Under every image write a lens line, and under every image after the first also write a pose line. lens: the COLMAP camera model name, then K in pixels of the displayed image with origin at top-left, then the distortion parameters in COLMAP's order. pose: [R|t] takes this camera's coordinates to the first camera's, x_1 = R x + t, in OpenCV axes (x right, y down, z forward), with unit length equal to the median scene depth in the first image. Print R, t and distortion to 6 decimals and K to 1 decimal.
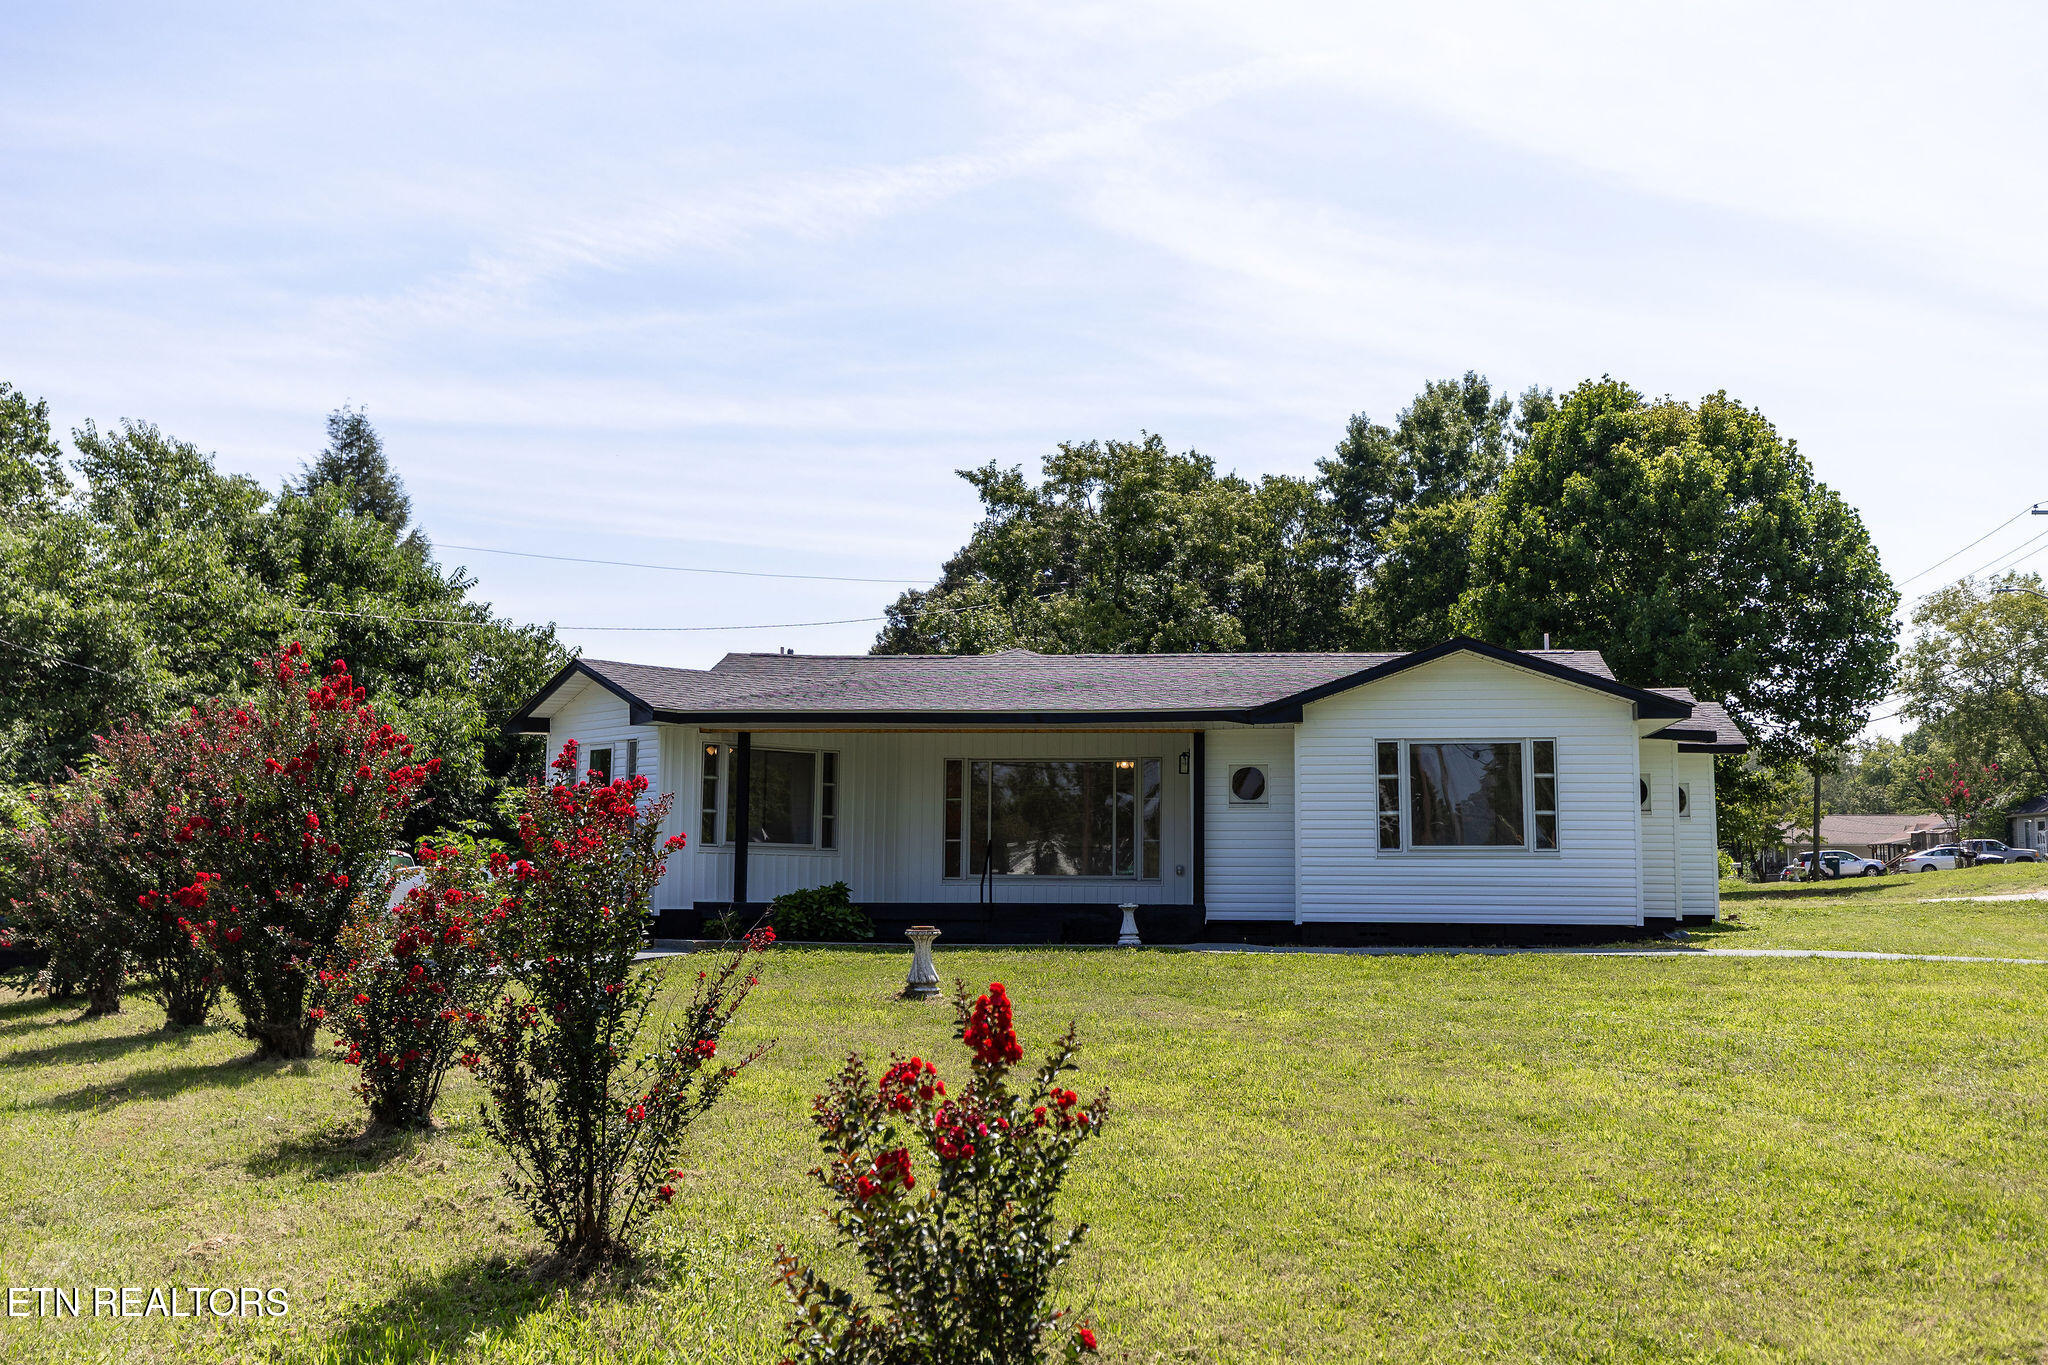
lens RADIAL K [[2036.5, 0, 1024.0], [0, 2036.5, 682.5], [0, 0, 1]] dist [-0.002315, -0.000941]
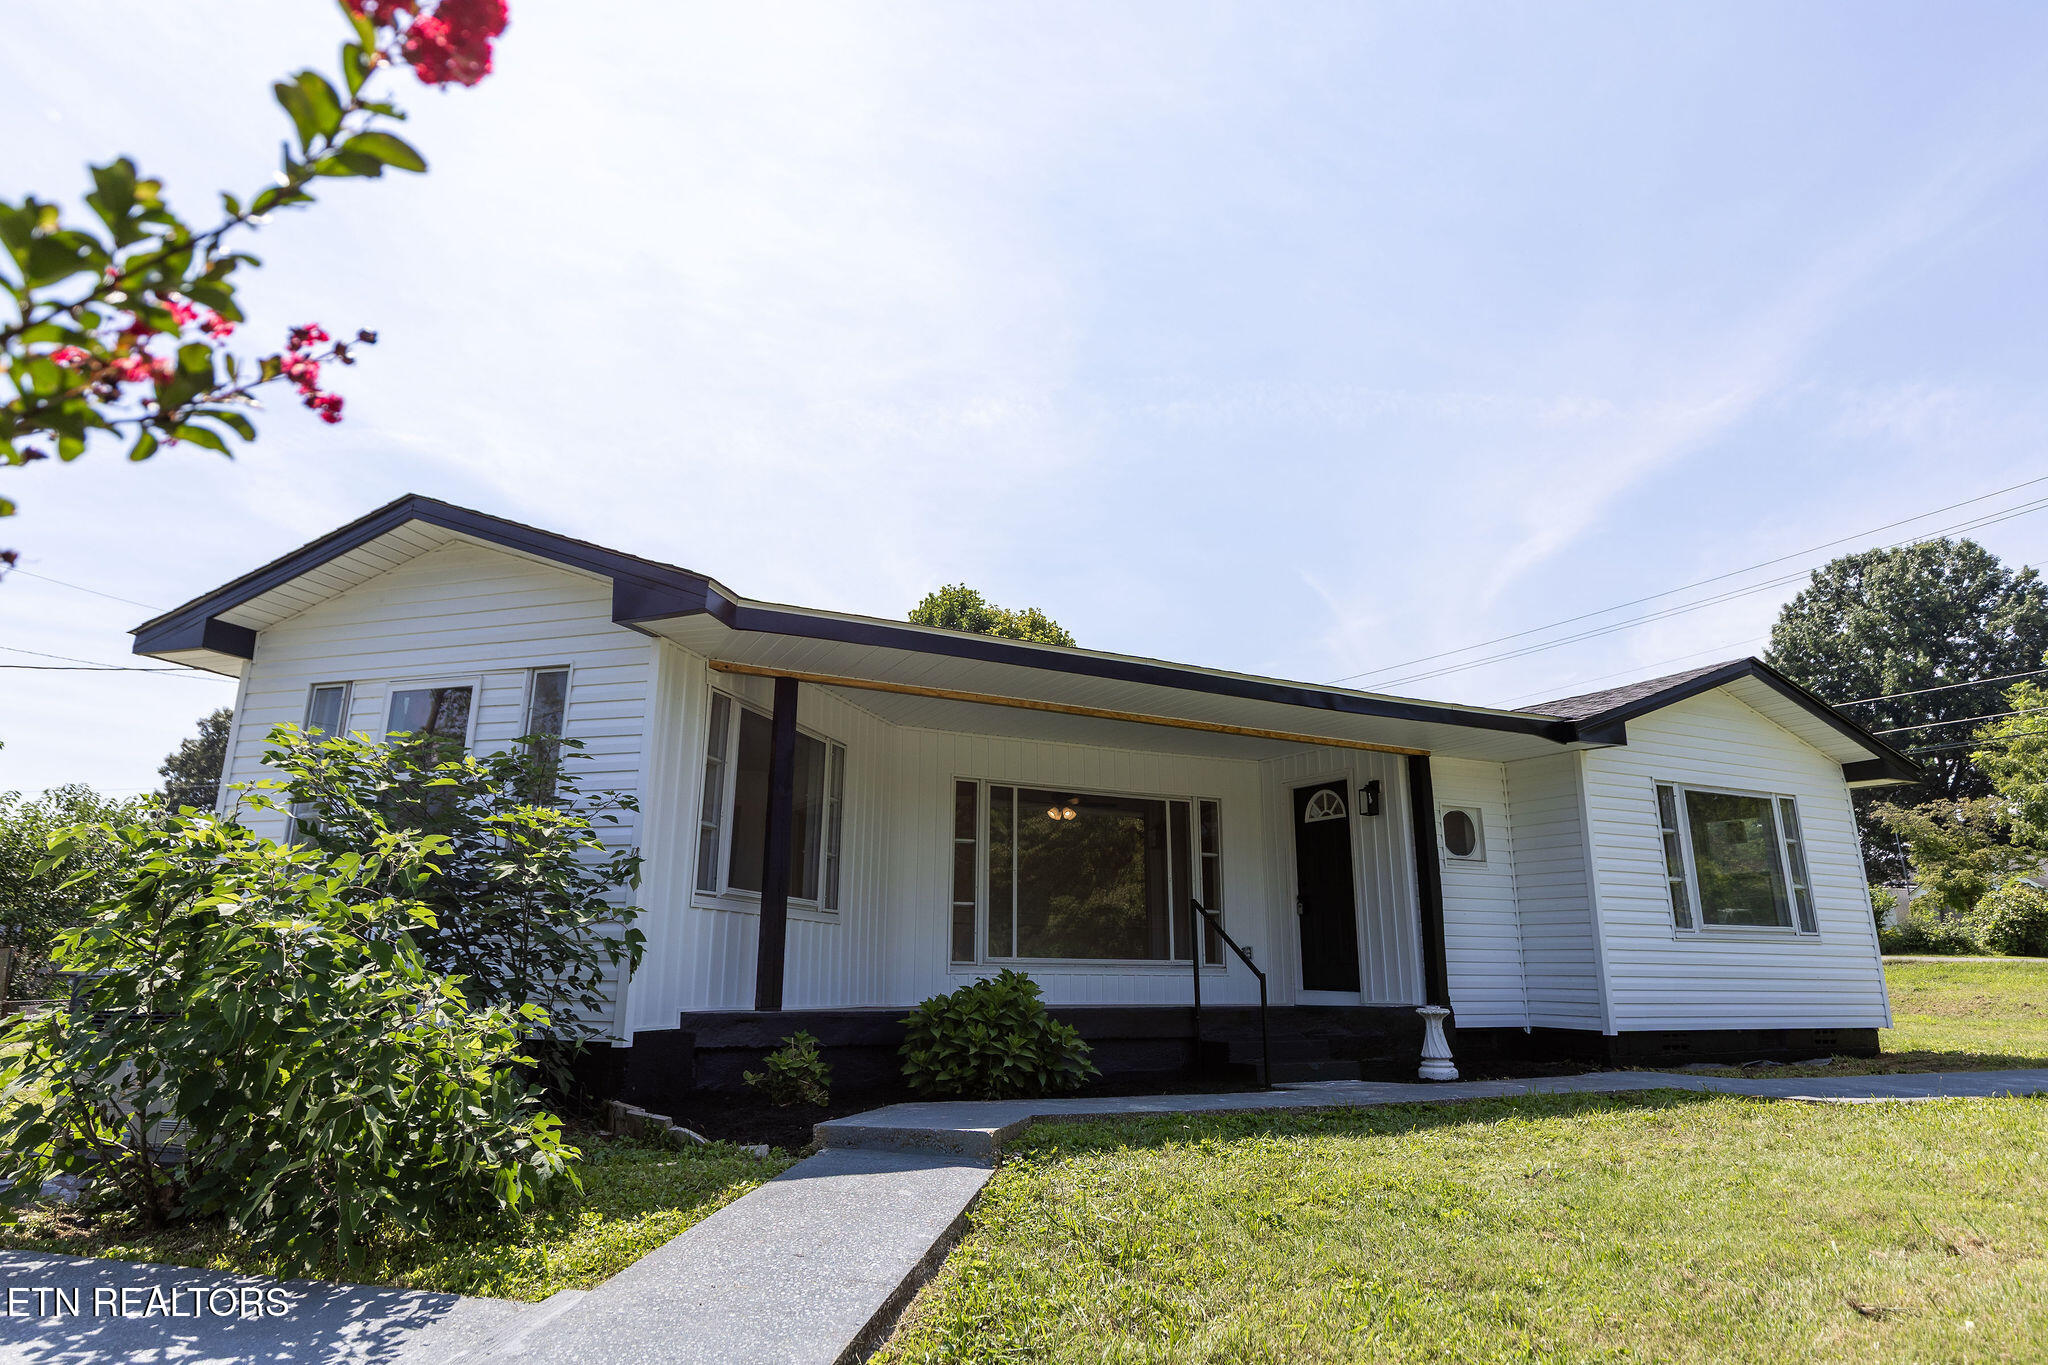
lens RADIAL K [[1223.6, 0, 1024.0], [0, 1223.6, 682.5], [0, 0, 1]] dist [0.035566, 0.000211]
pose [[0.829049, 0.128720, 0.544159, -0.268841], [-0.057100, 0.987545, -0.146609, 0.070574], [-0.556253, 0.090475, 0.826073, 0.725917]]
